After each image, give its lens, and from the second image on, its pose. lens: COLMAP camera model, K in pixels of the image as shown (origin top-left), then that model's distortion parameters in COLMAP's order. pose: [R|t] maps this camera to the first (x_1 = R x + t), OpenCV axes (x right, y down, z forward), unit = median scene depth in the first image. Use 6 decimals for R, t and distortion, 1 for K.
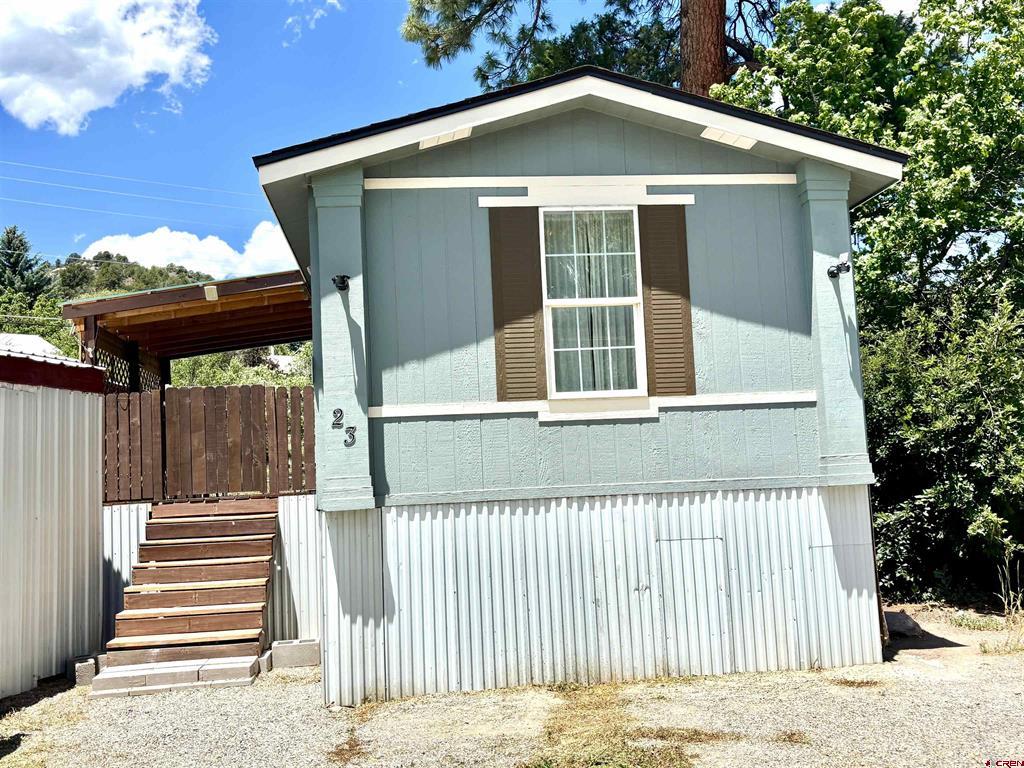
lens RADIAL K [[994.1, 0, 512.1], [0, 994.1, 390.9], [0, 0, 1]] dist [0.080068, -0.237726]
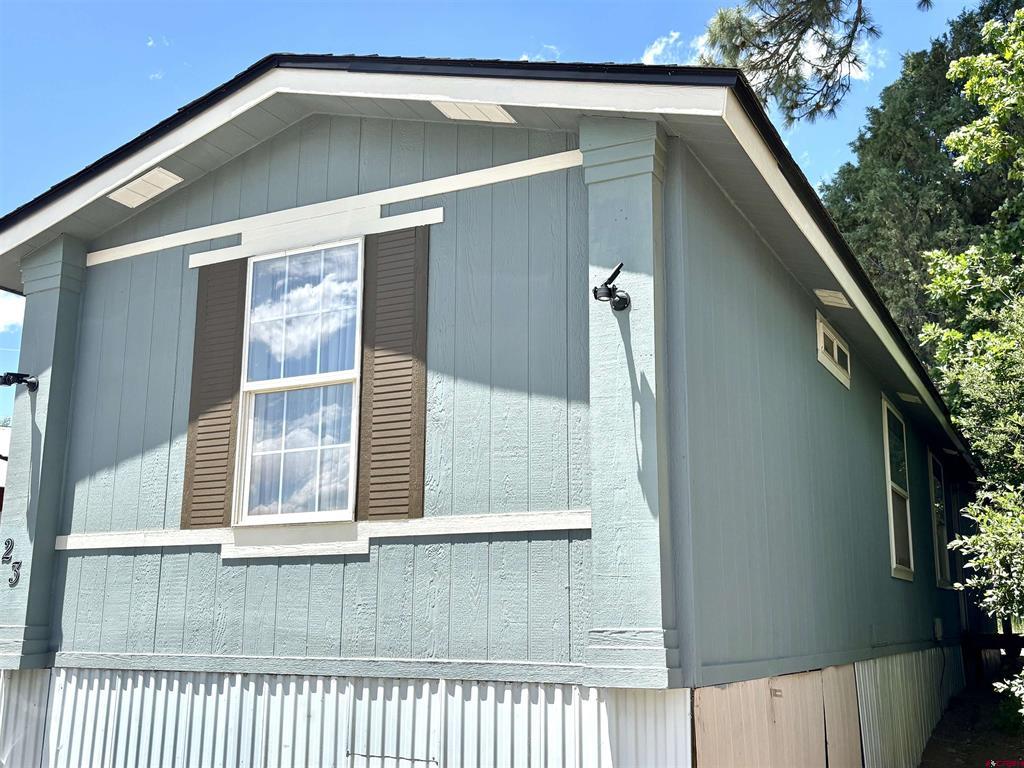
lens RADIAL K [[1065.0, 0, 512.0], [0, 1065.0, 384.0], [0, 0, 1]] dist [0.154152, -0.460401]
pose [[0.829500, -0.072003, -0.553846, 0.613666], [0.010095, 0.993426, -0.114032, -0.002535], [0.558416, 0.088998, 0.824773, 0.474318]]
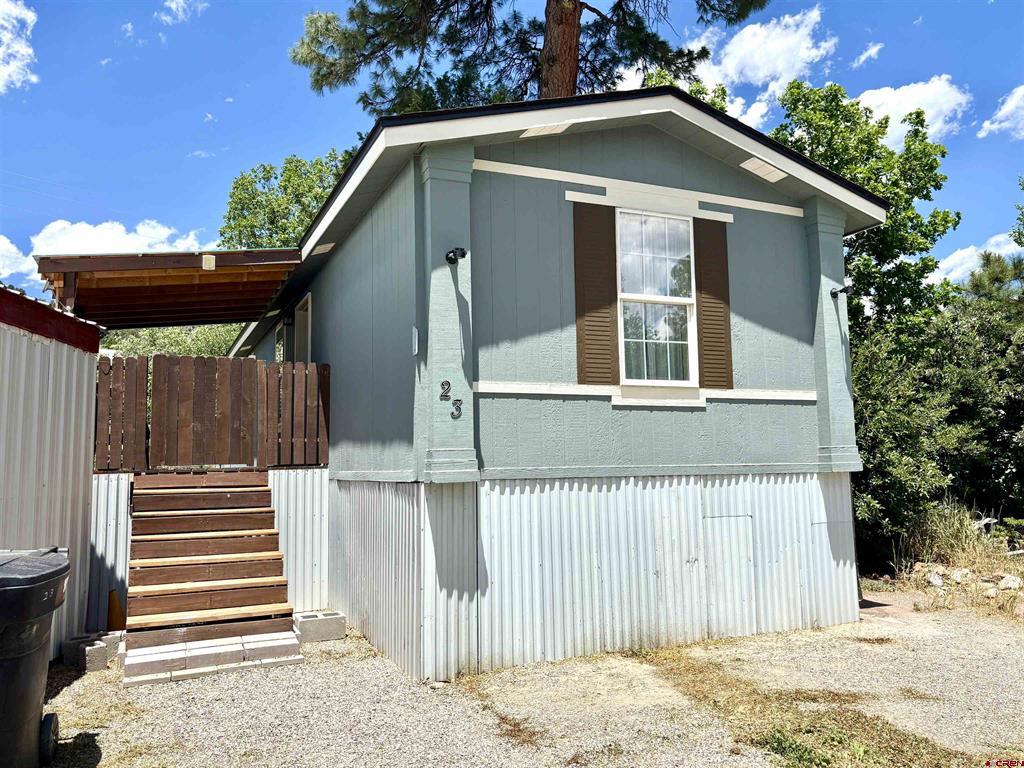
lens RADIAL K [[807.5, 0, 512.0], [0, 807.5, 384.0], [0, 0, 1]] dist [0.009327, -0.001982]
pose [[0.951362, 0.060204, 0.302134, -0.335822], [-0.054738, 0.998148, -0.026534, 0.036685], [-0.303172, 0.008705, 0.952896, 0.201374]]
